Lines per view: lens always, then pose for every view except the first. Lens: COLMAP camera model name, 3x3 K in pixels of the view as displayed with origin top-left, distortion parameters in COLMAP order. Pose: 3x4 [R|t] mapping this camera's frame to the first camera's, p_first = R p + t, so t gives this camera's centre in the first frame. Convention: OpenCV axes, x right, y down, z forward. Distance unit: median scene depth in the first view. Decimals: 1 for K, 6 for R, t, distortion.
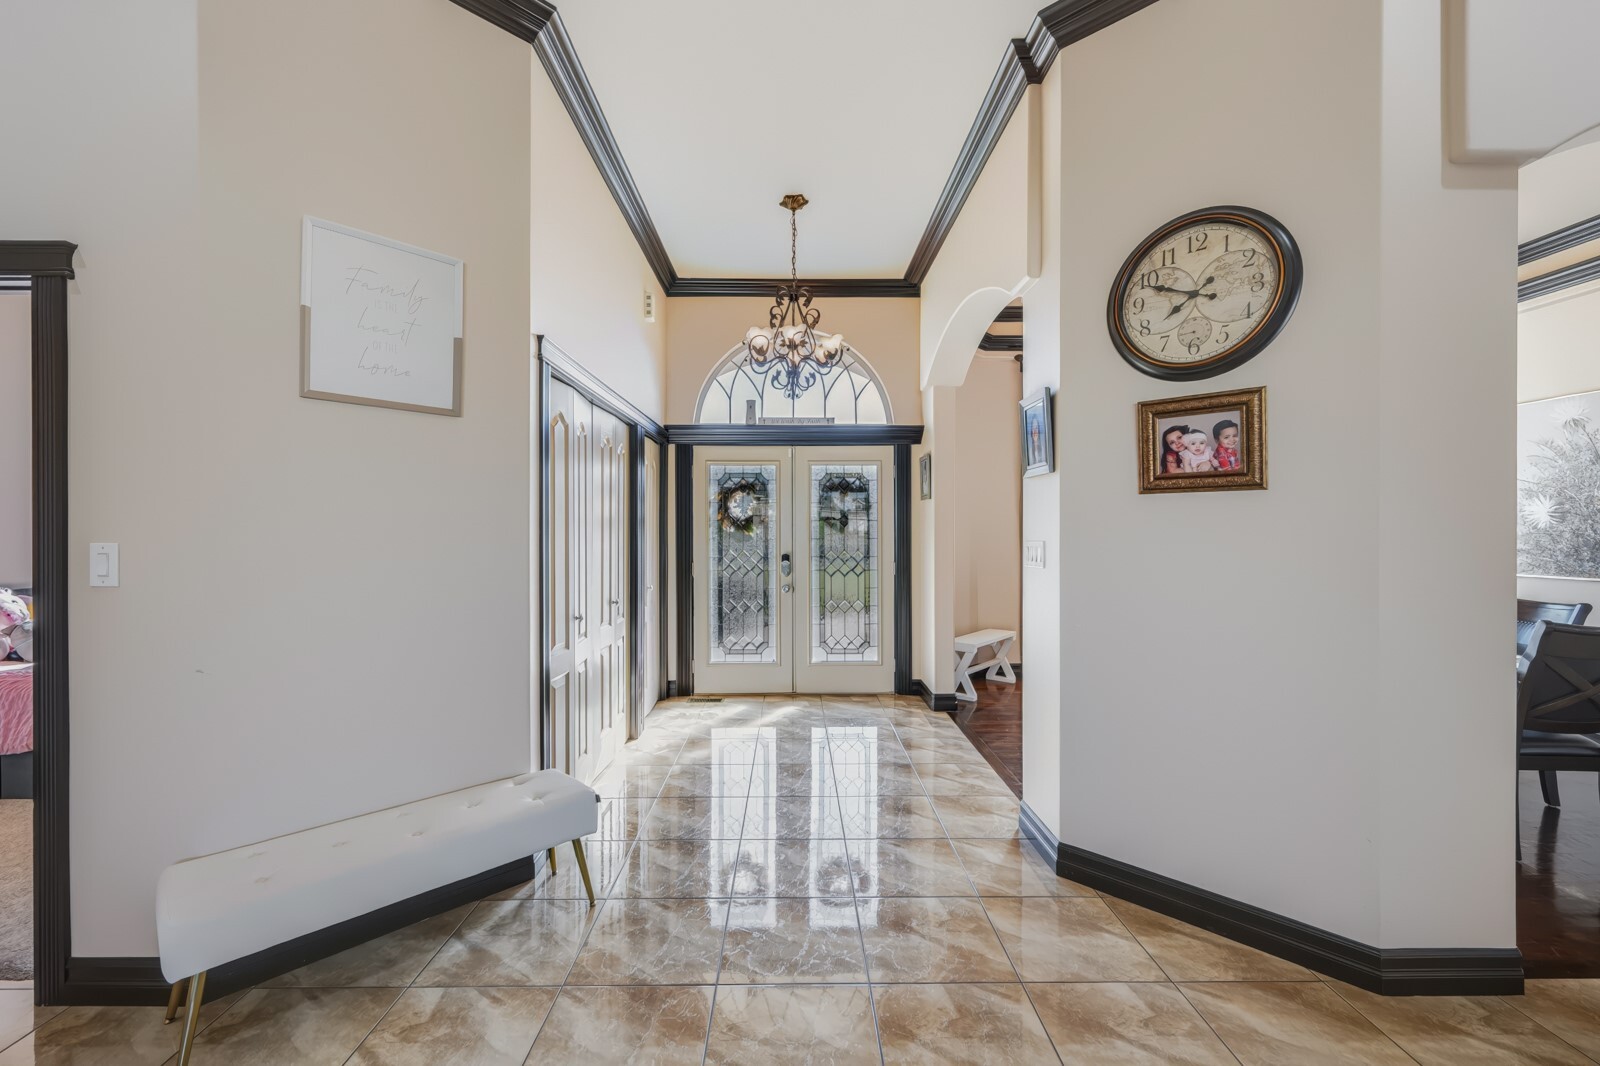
lens RADIAL K [[643.6, 0, 804.2], [0, 643.6, 530.3], [0, 0, 1]] dist [-0.001464, 0.000095]
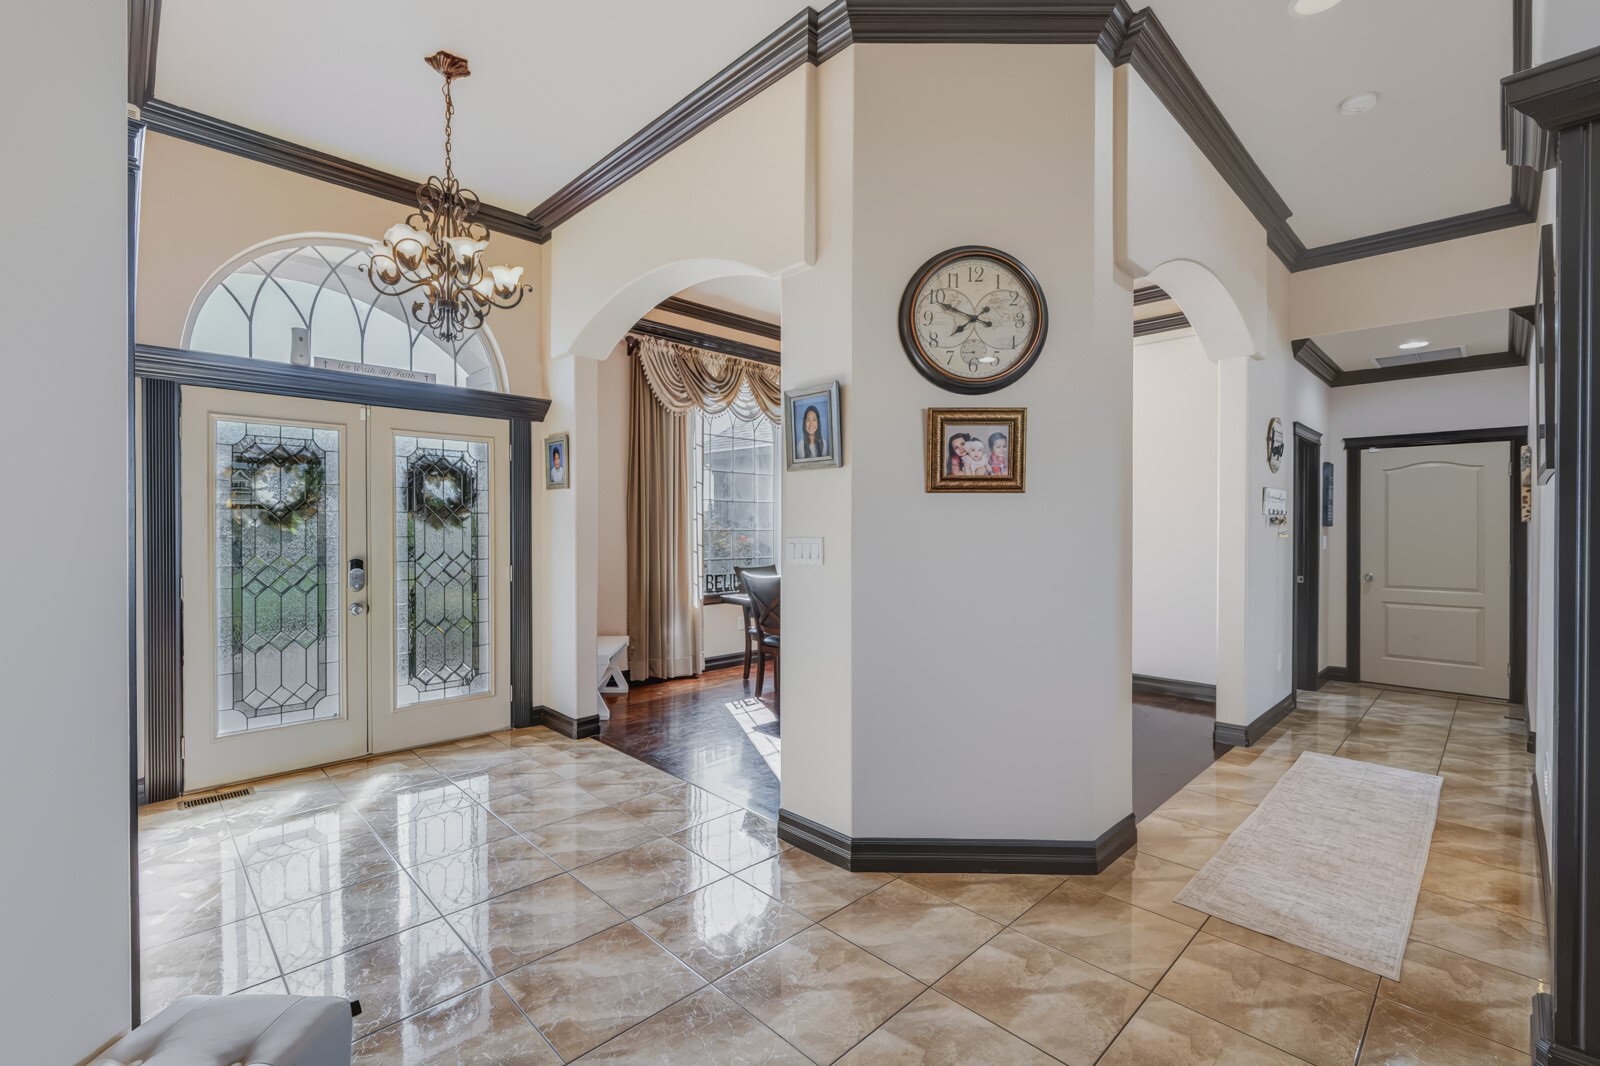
lens RADIAL K [[689.5, 0, 772.7], [0, 689.5, 529.8], [0, 0, 1]] dist [-0.001639, -0.000018]
pose [[0.736349, 0.000433, 0.676601, -0.224600], [-0.003353, 0.999990, 0.003009, 0.001673], [-0.676593, -0.004484, 0.736343, 0.159928]]
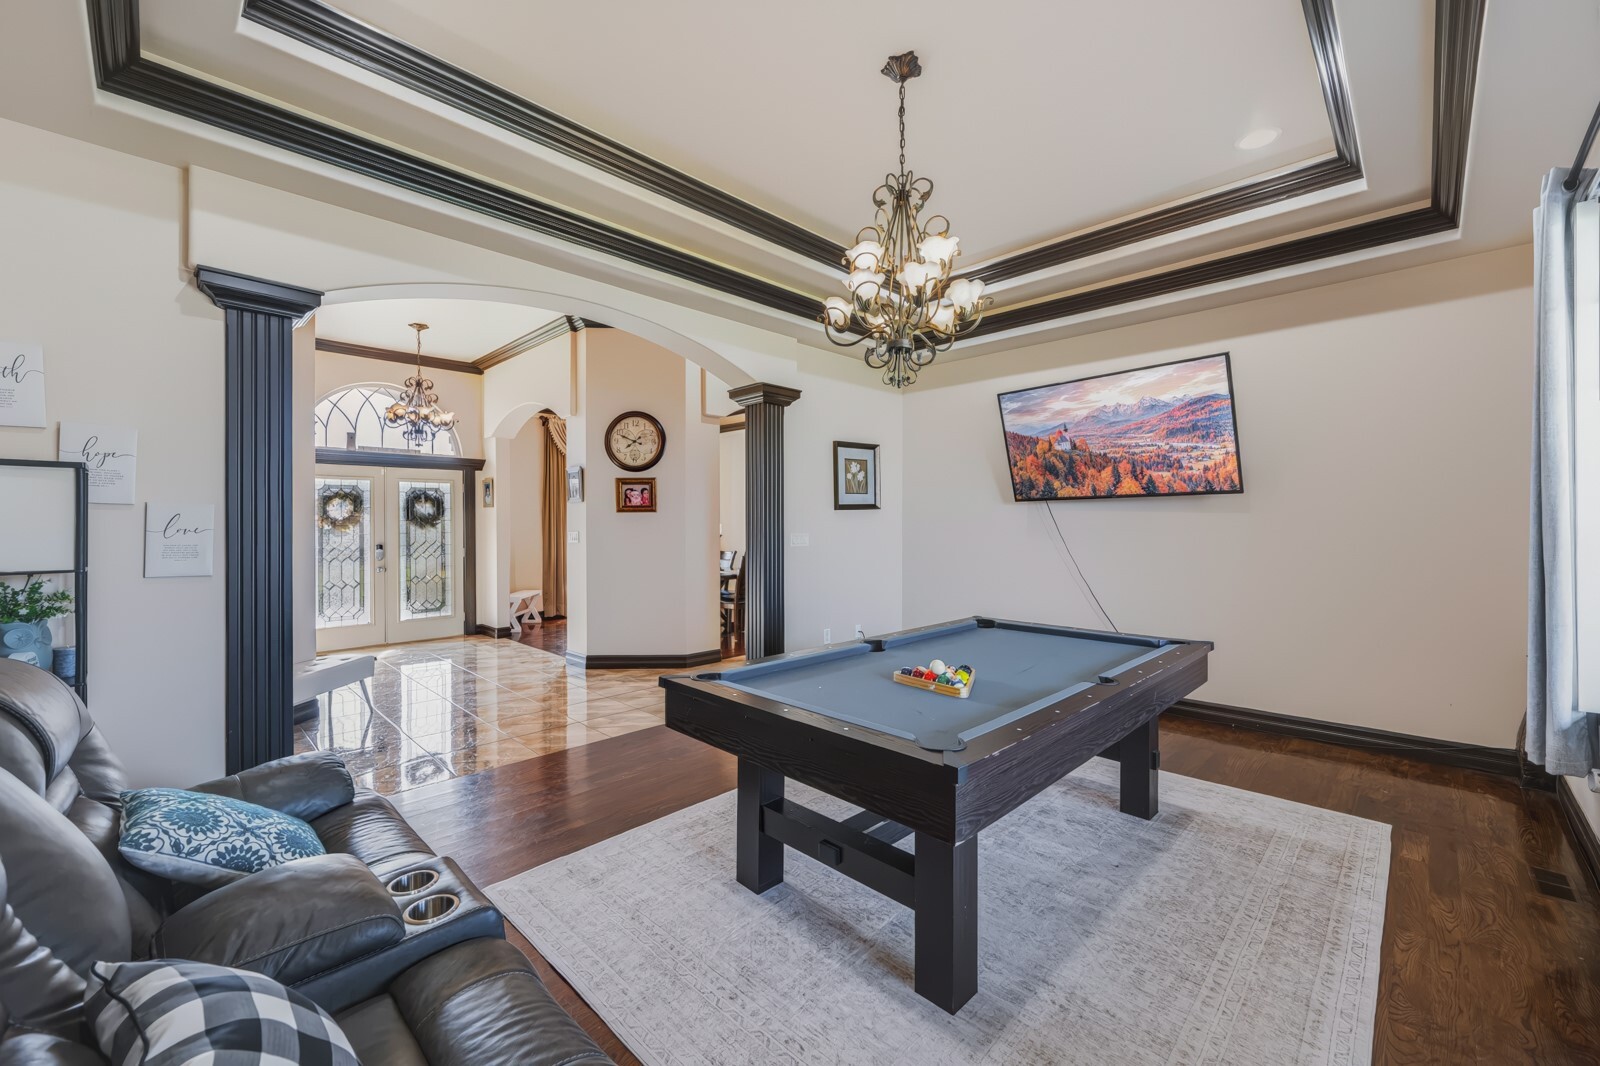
lens RADIAL K [[643.6, 0, 797.5], [0, 643.6, 520.6], [0, 0, 1]] dist [-0.001464, 0.000095]
pose [[0.716782, -0.000917, 0.697297, -0.389065], [0.006641, 0.999963, -0.005511, -0.001850], [-0.697266, 0.008581, 0.716761, -0.695202]]
